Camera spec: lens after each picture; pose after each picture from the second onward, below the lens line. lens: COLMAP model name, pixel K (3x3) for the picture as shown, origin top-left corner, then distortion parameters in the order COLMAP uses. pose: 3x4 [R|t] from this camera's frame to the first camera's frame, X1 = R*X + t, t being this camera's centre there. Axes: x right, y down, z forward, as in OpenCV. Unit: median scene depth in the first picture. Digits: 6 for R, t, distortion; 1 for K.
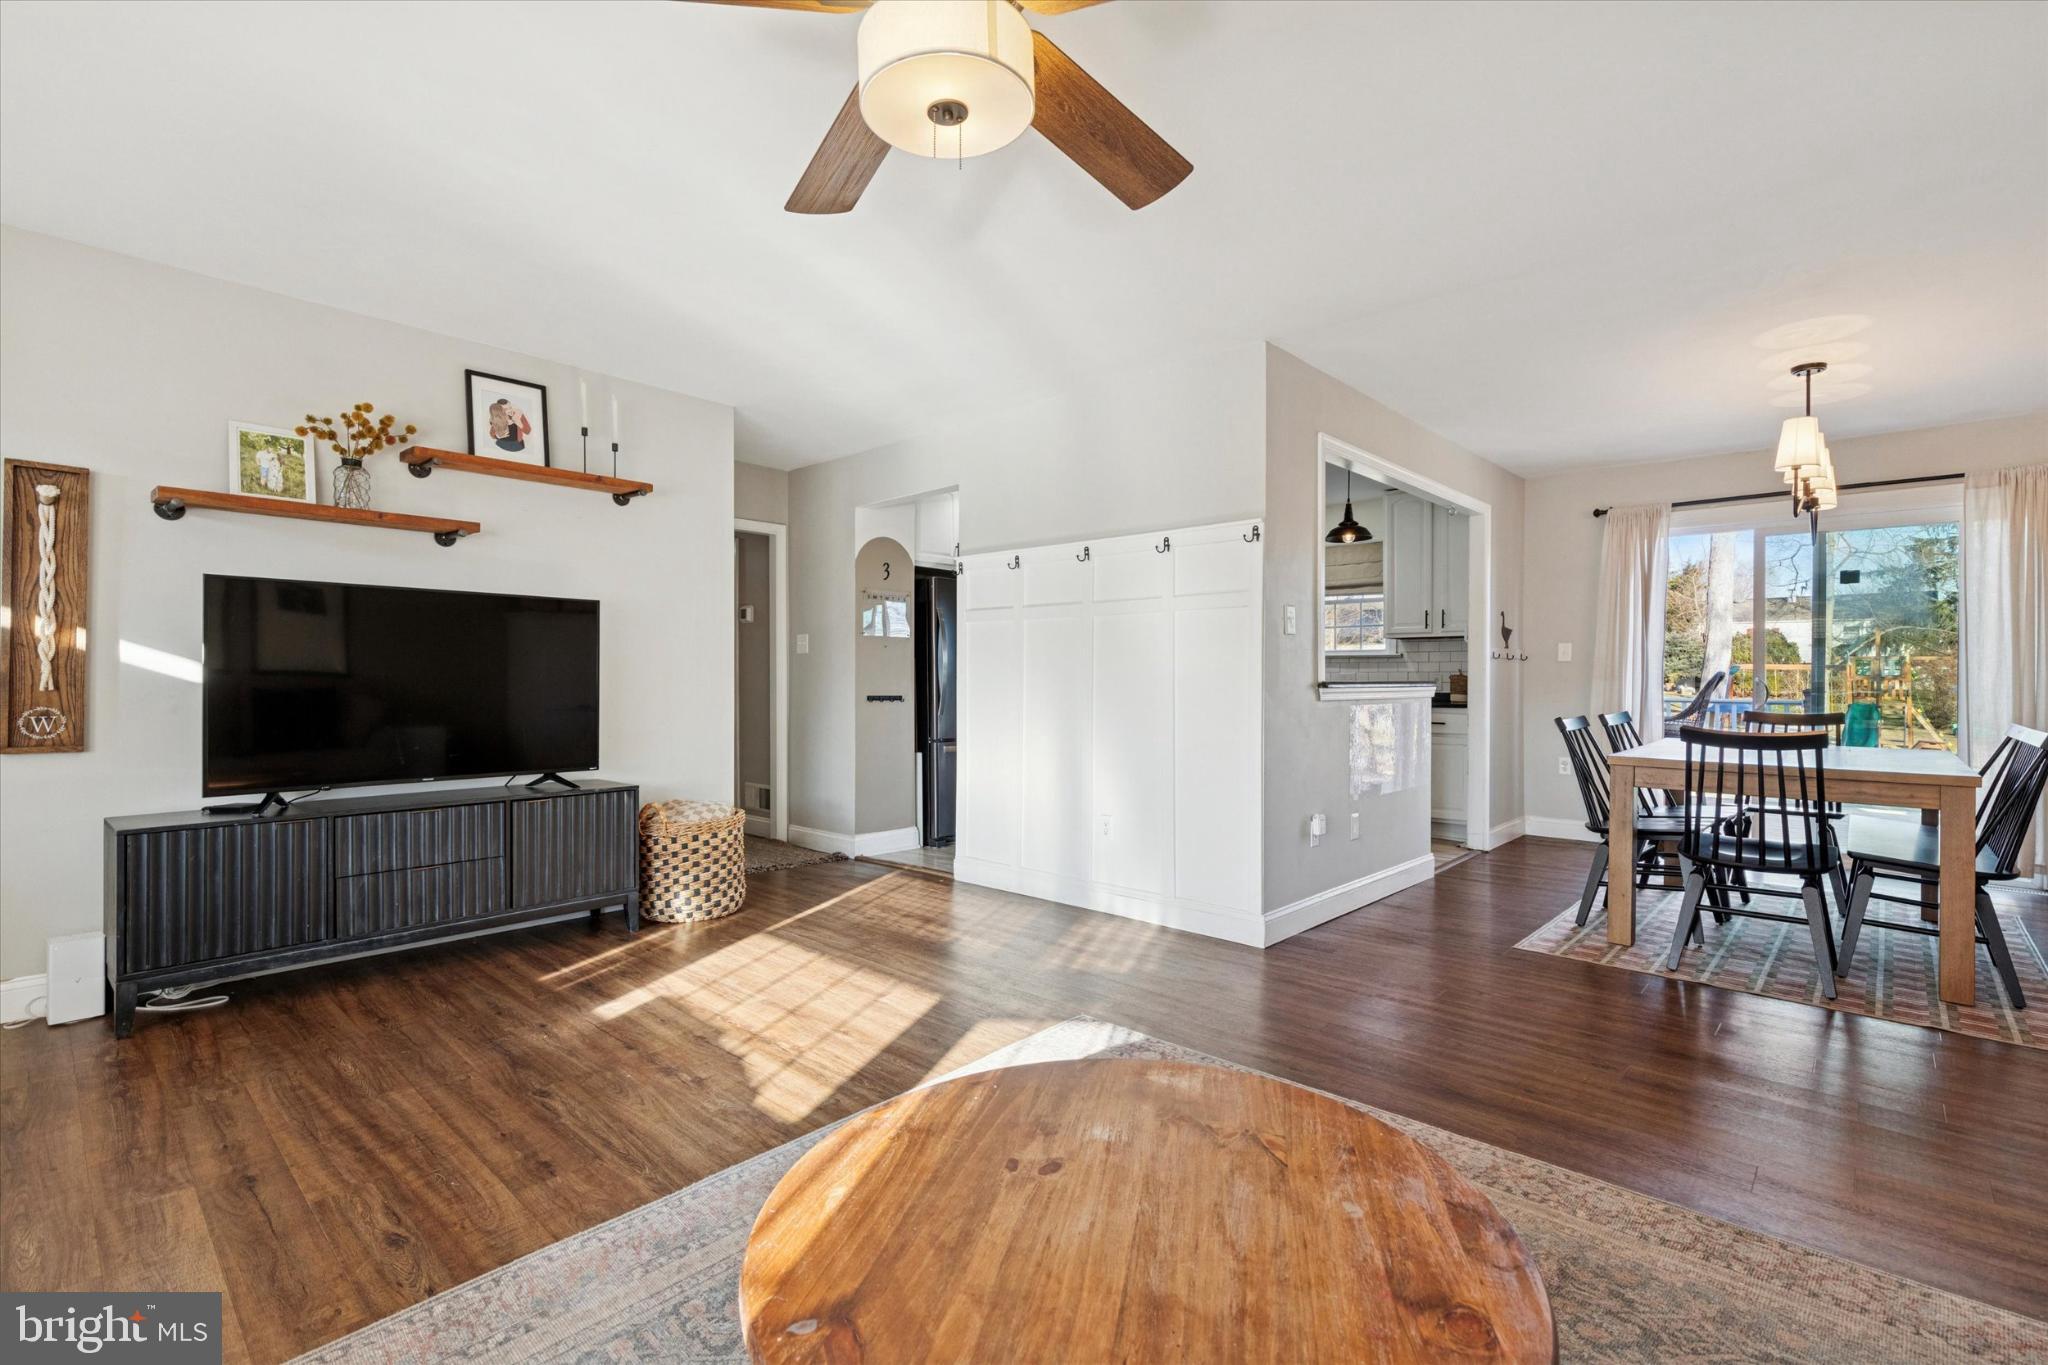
lens RADIAL K [[947.1, 0, 1031.4], [0, 947.1, 681.8], [0, 0, 1]] dist [0.001865, 0.000097]
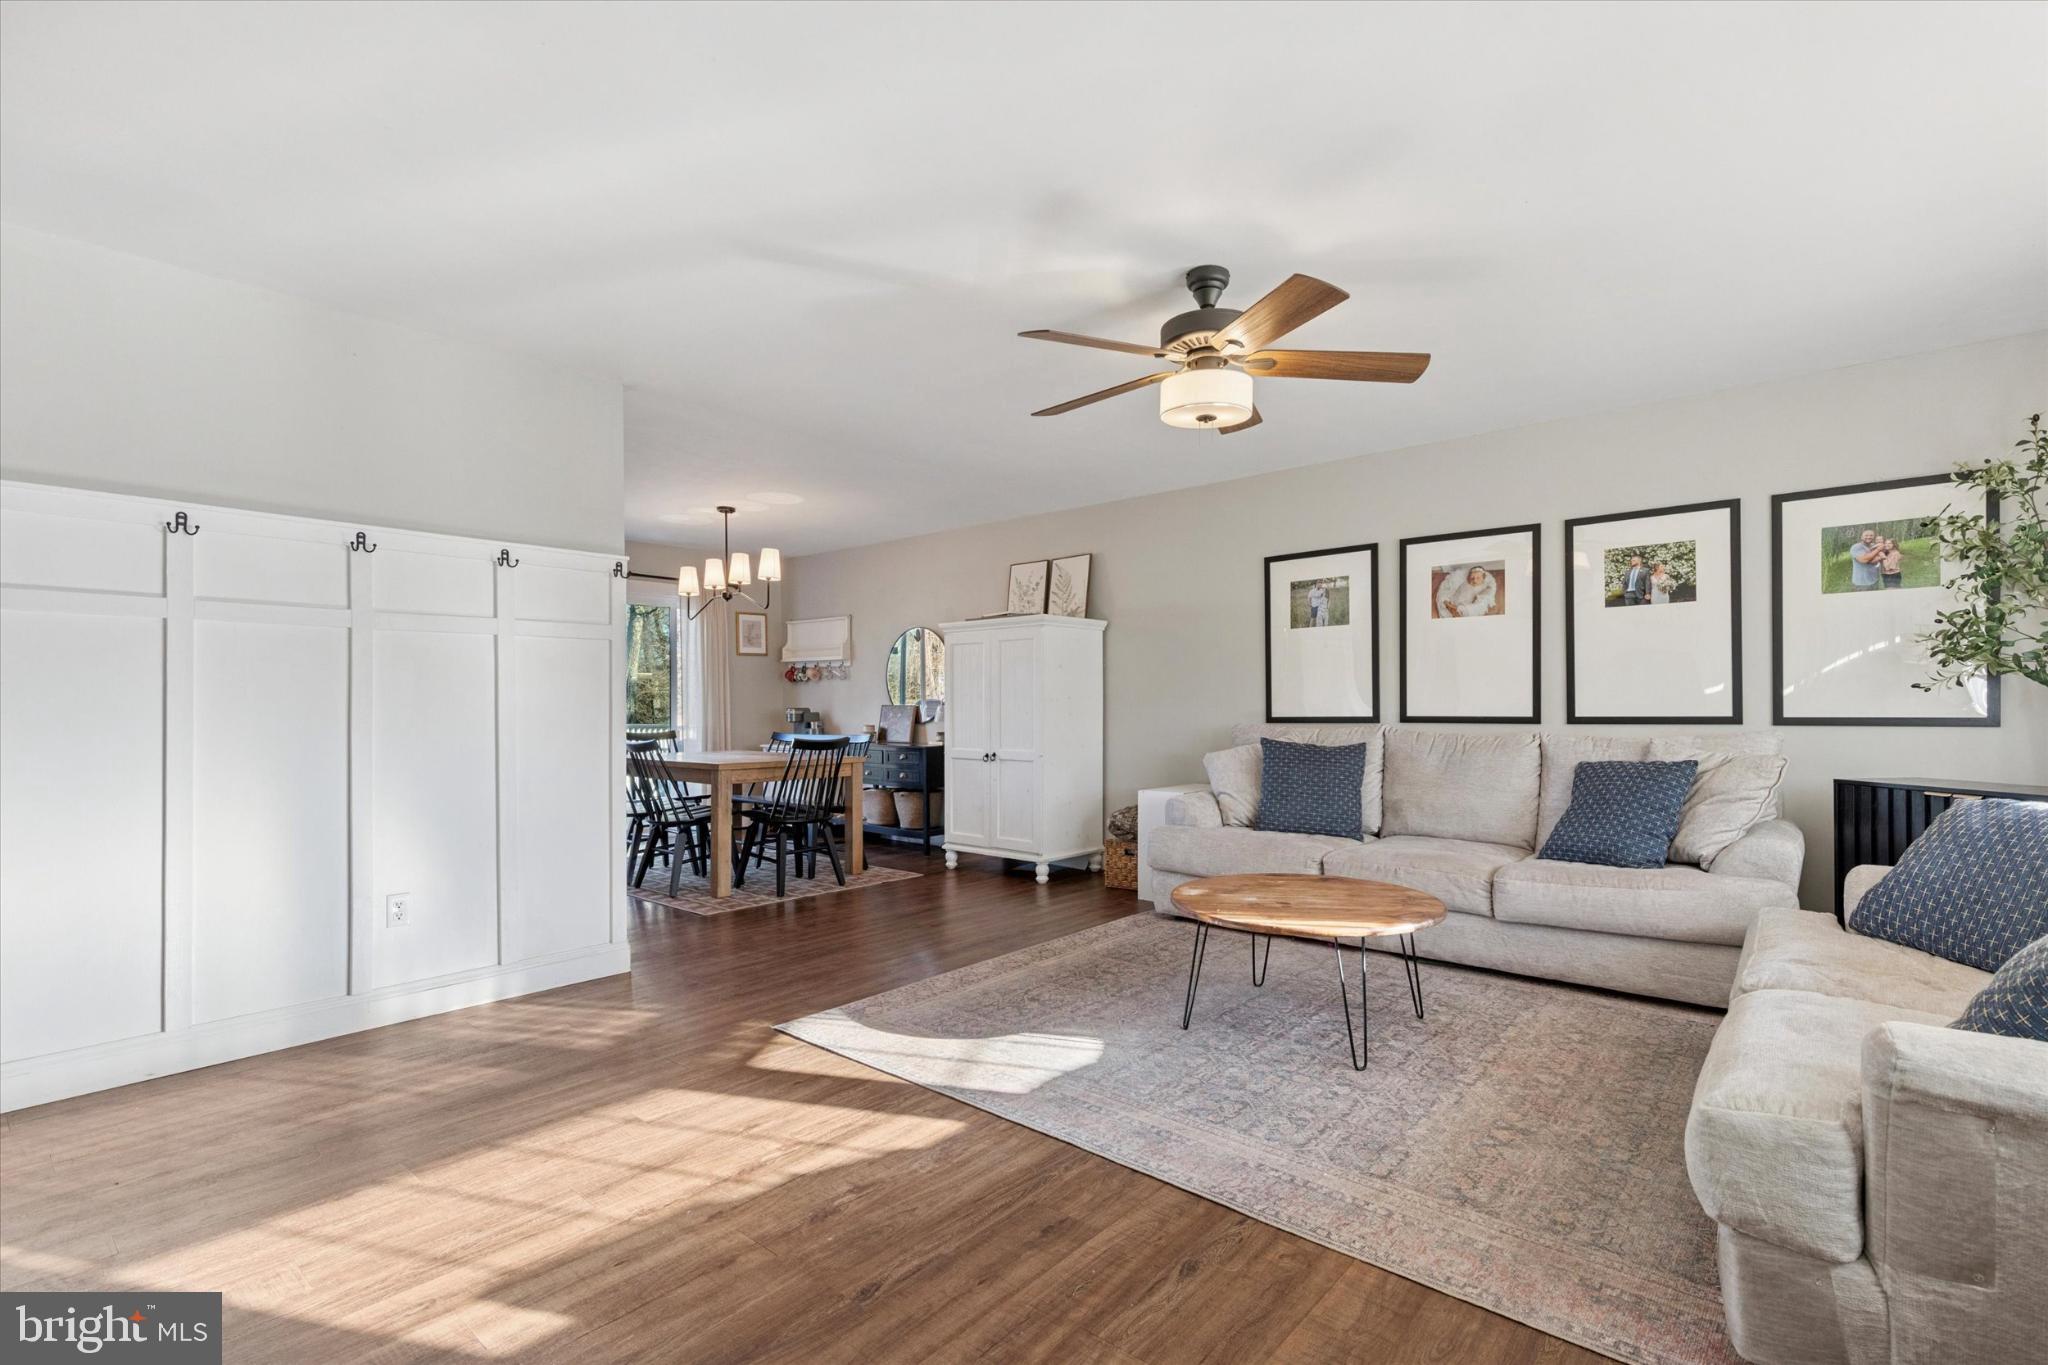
lens RADIAL K [[953.2, 0, 1069.6], [0, 953.2, 708.9], [0, 0, 1]] dist [0.000065, 0.000128]
pose [[-0.079647, -0.007536, 0.996795, -1.045441], [0.011526, 0.999898, 0.008481, -0.012683], [-0.996756, 0.012164, -0.079552, 0.751181]]
